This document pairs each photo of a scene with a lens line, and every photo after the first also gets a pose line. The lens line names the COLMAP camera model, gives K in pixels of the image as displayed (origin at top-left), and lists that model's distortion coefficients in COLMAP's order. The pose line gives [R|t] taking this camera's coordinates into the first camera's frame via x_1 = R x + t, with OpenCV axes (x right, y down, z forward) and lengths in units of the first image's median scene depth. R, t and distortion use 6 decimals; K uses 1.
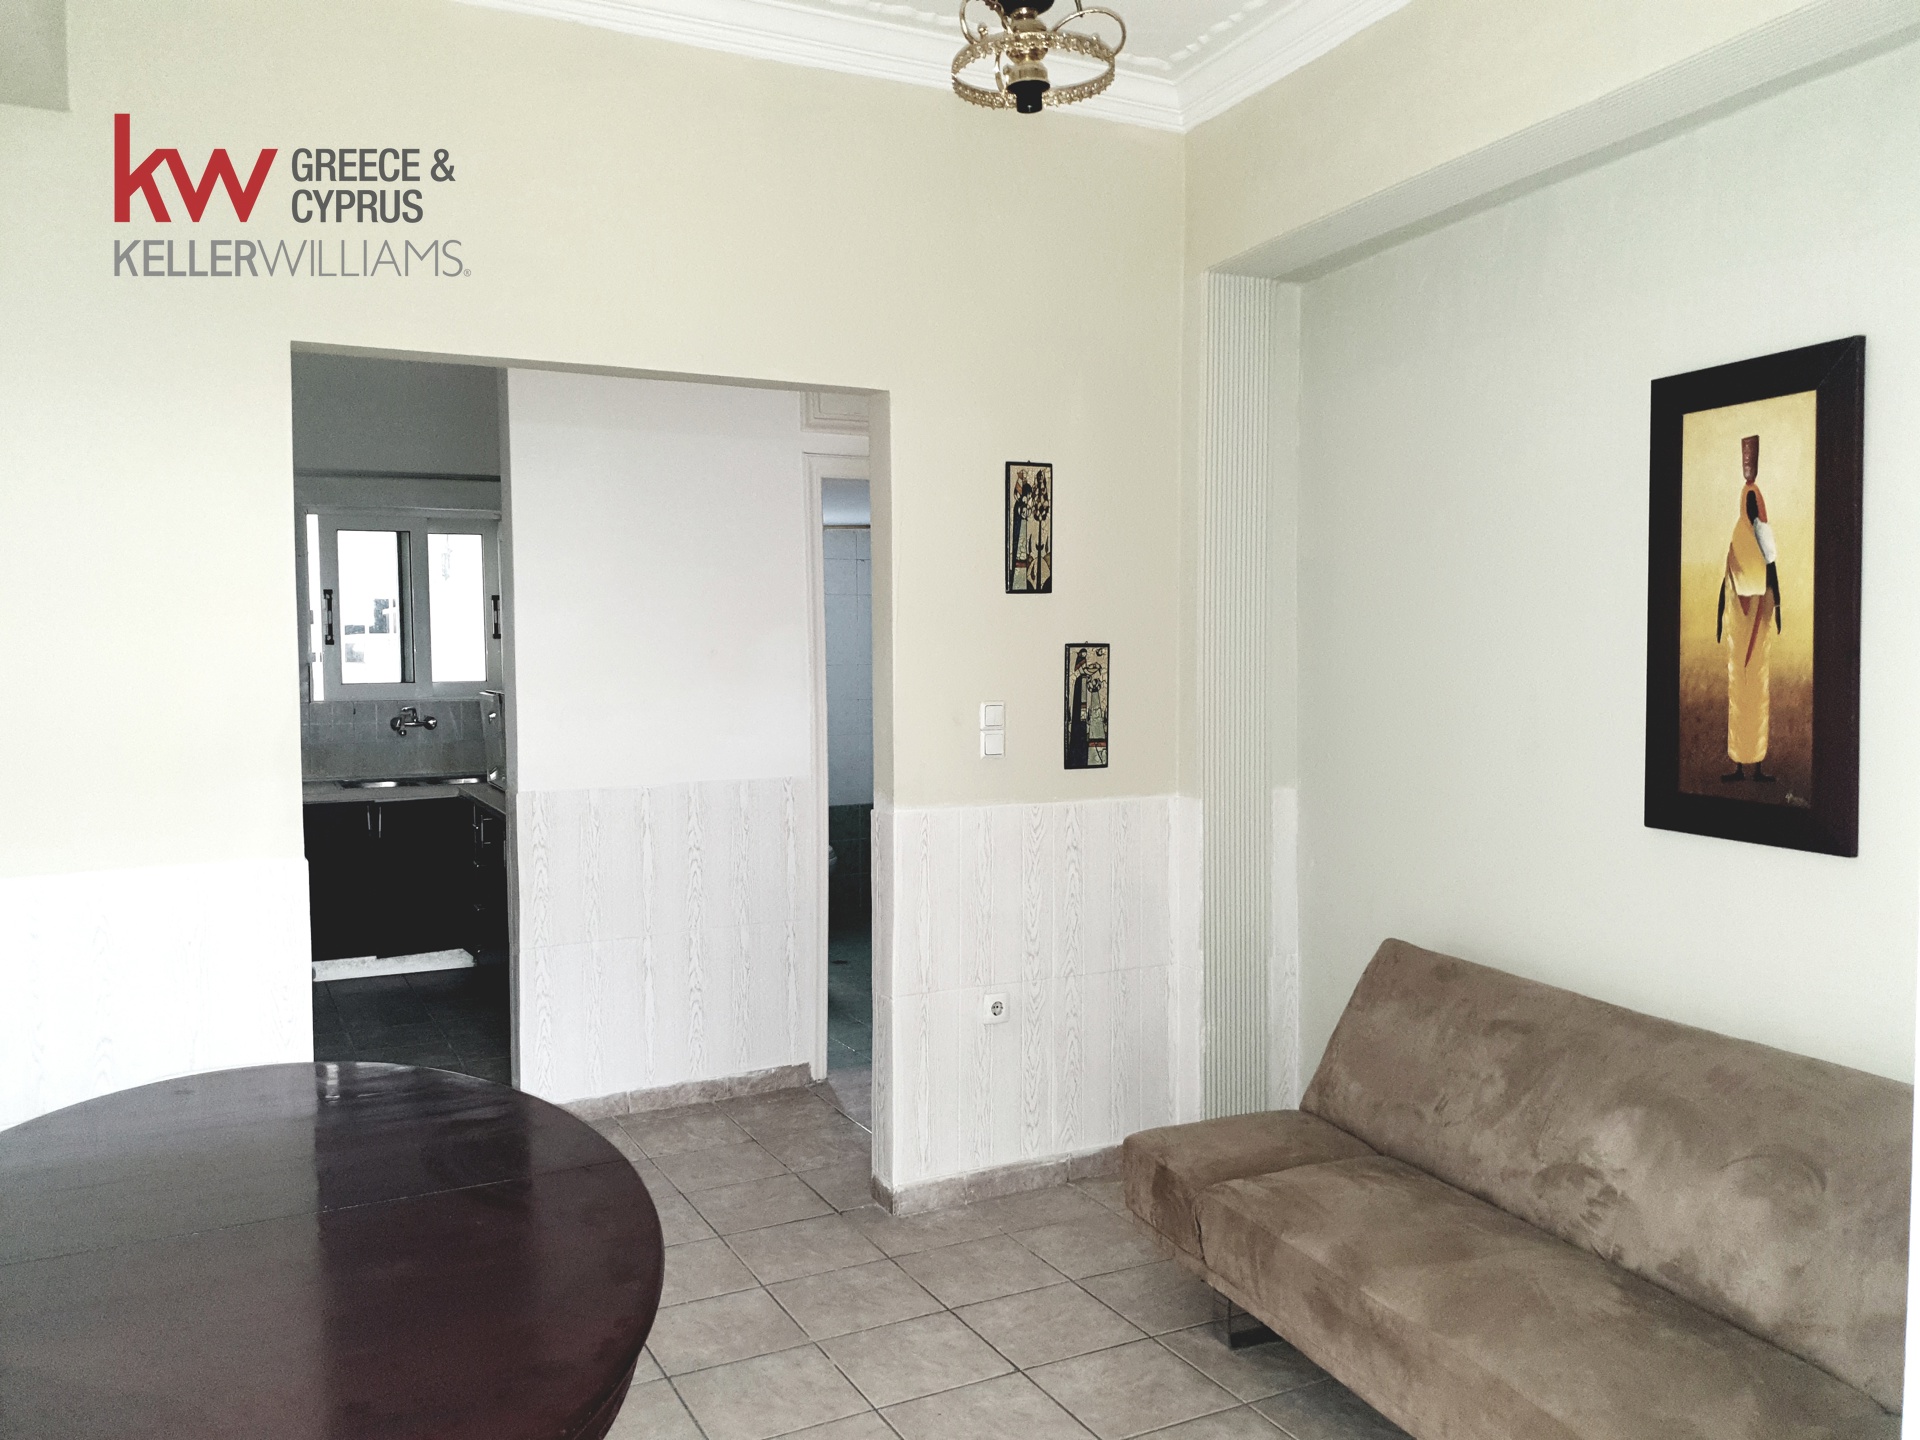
lens RADIAL K [[1517.2, 0, 960.6], [0, 1517.2, 720.5], [0, 0, 1]] dist [0.013448, 0.005369]
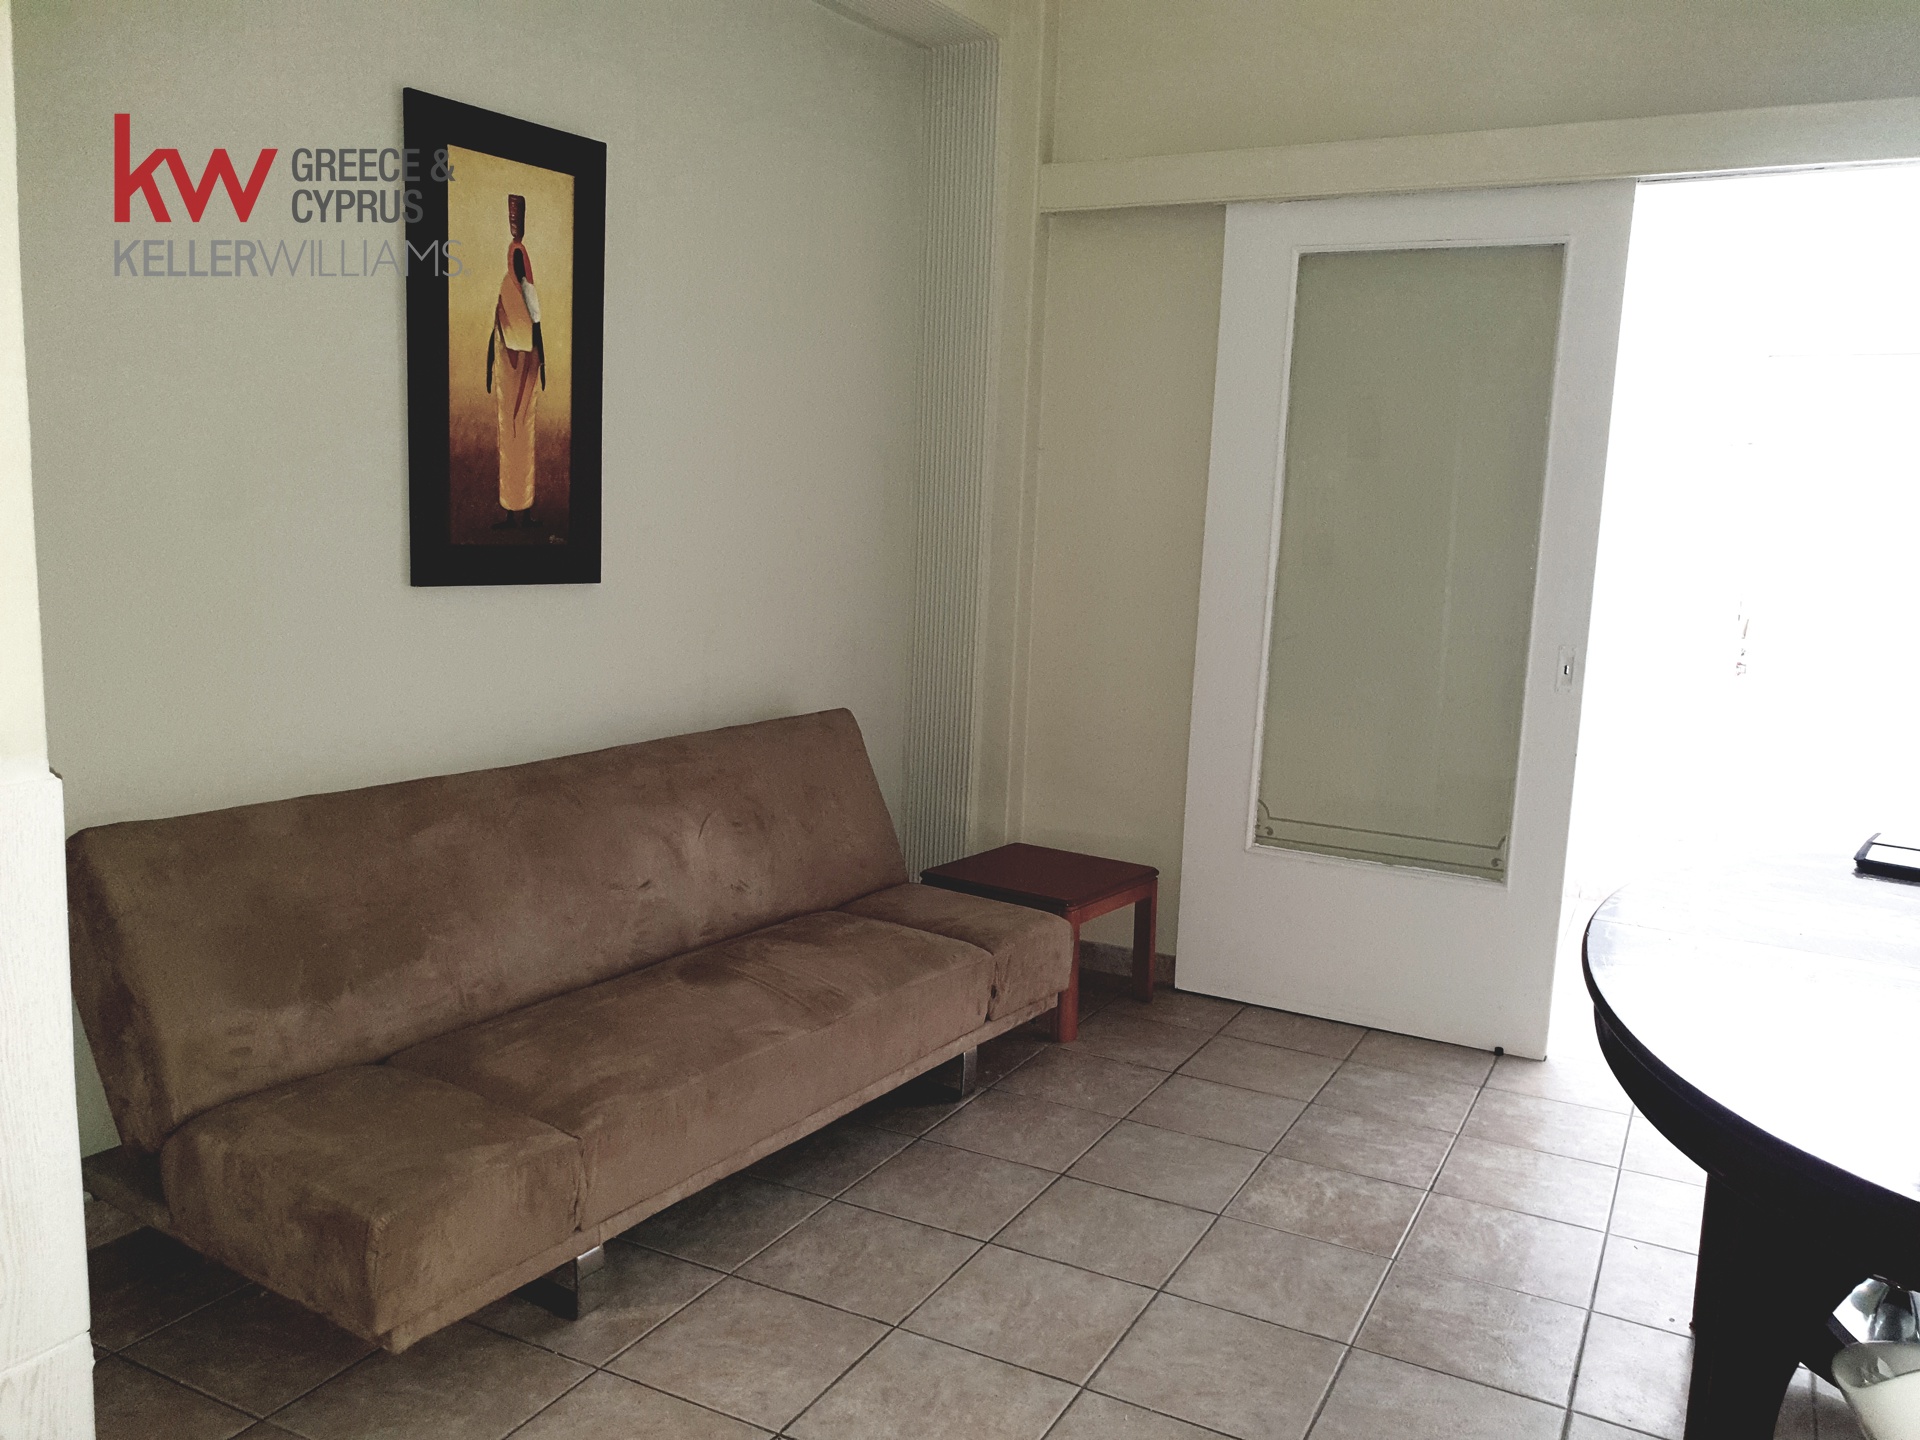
lens RADIAL K [[1517.2, 0, 959.9], [0, 1517.2, 718.5], [0, 0, 1]] dist [0.013448, 0.005369]
pose [[-0.558339, -0.128300, 0.819632, -0.551561], [0.012176, 0.986596, 0.162730, 0.002265], [-0.829524, 0.100838, -0.549293, 1.346108]]
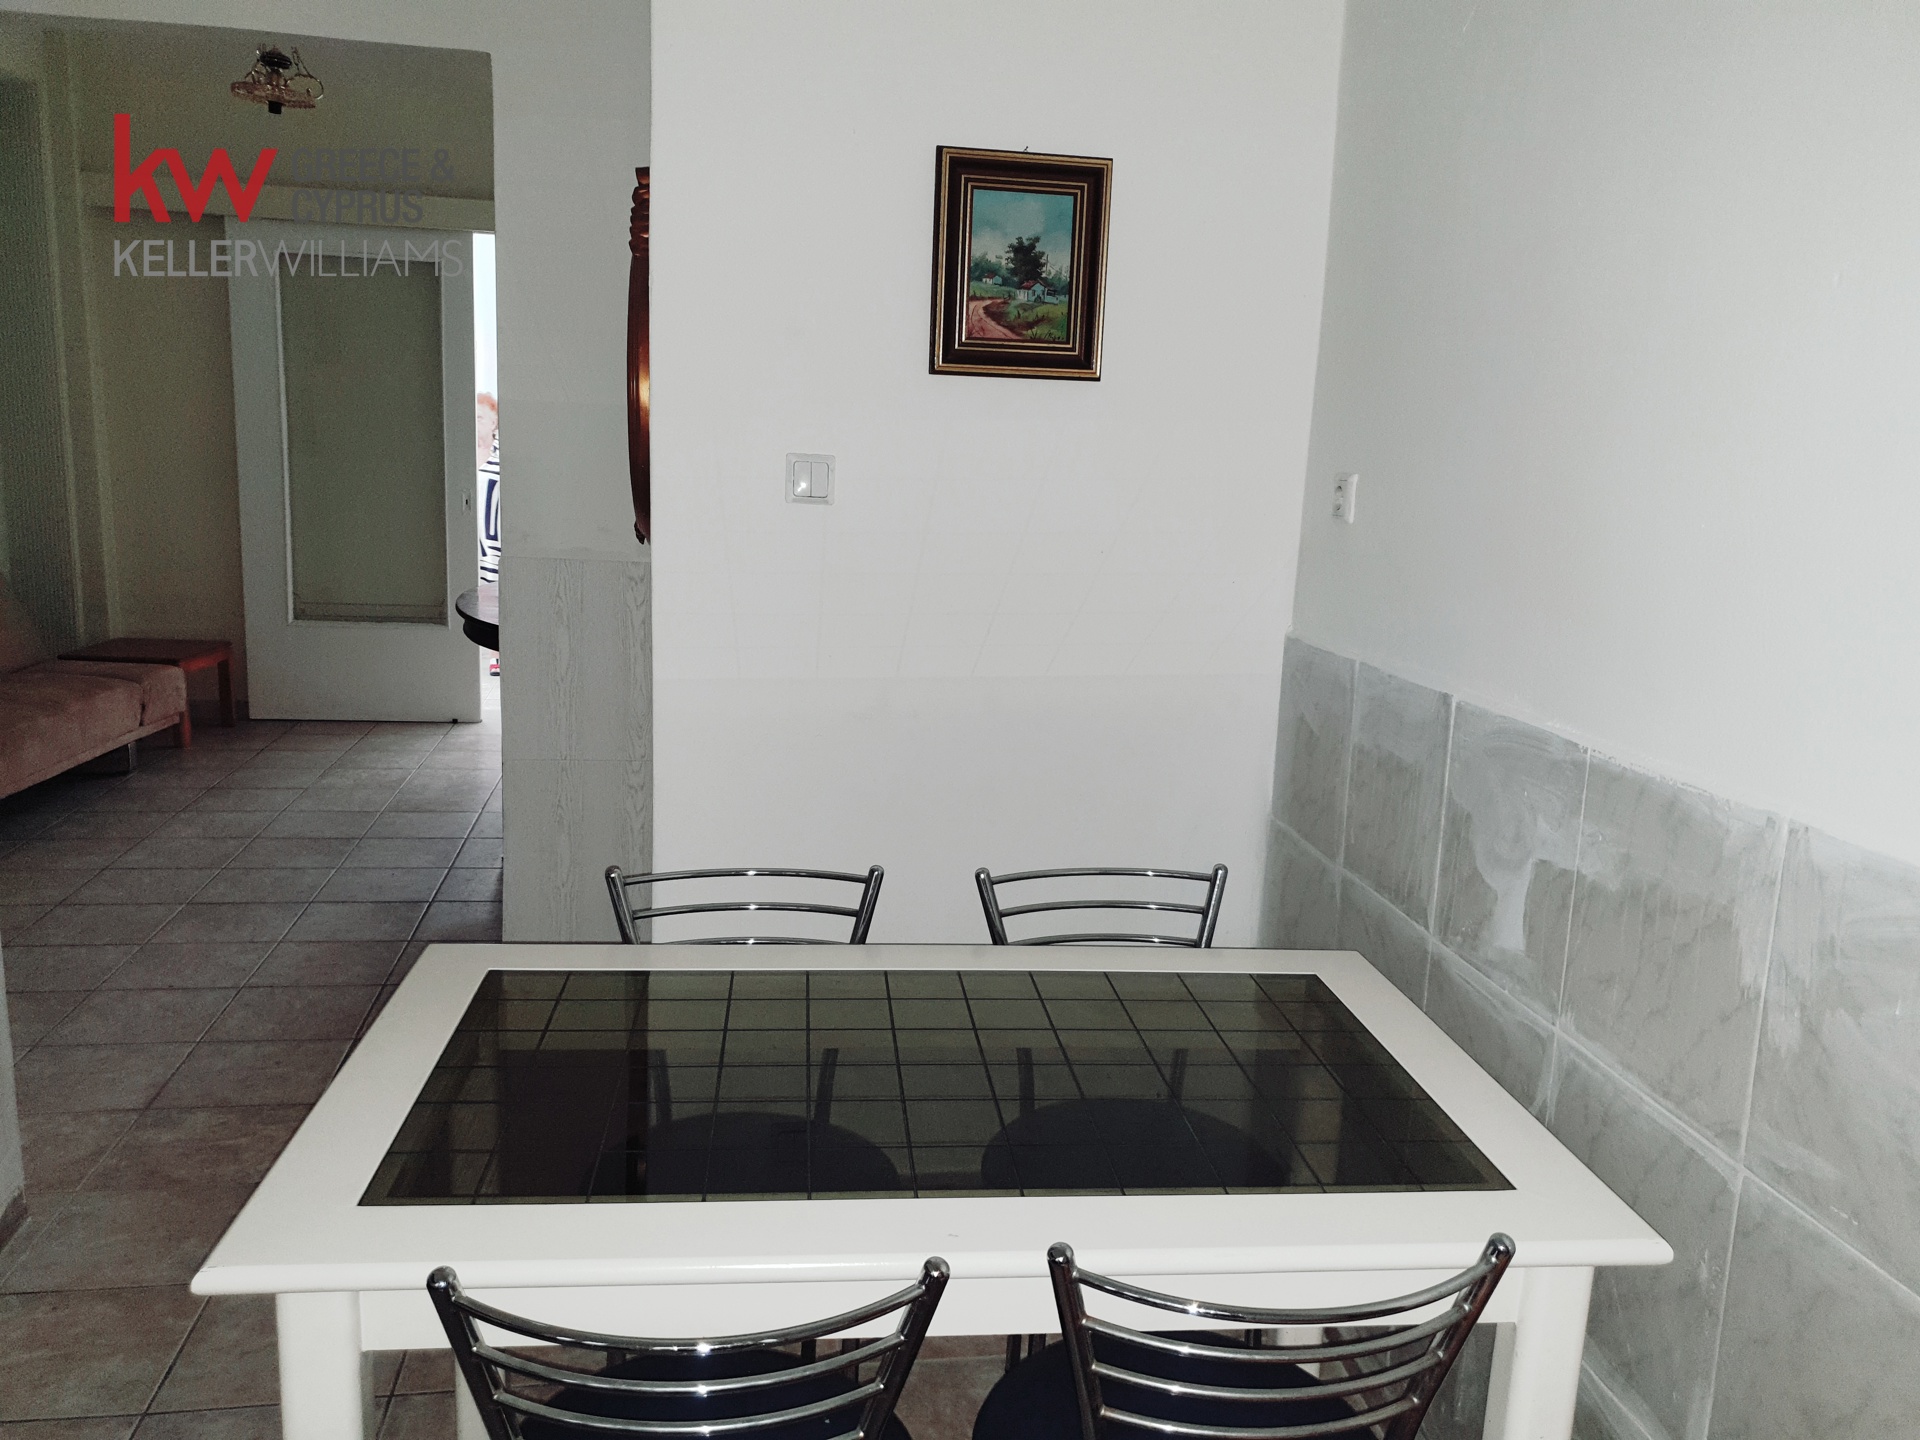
lens RADIAL K [[1517.2, 0, 955.0], [0, 1517.2, 723.6], [0, 0, 1]] dist [0.013448, 0.005369]
pose [[-0.942978, -0.092437, 0.319761, -1.203827], [-0.013884, 0.970752, 0.239684, -0.057803], [-0.332564, 0.221577, -0.916681, 2.107000]]
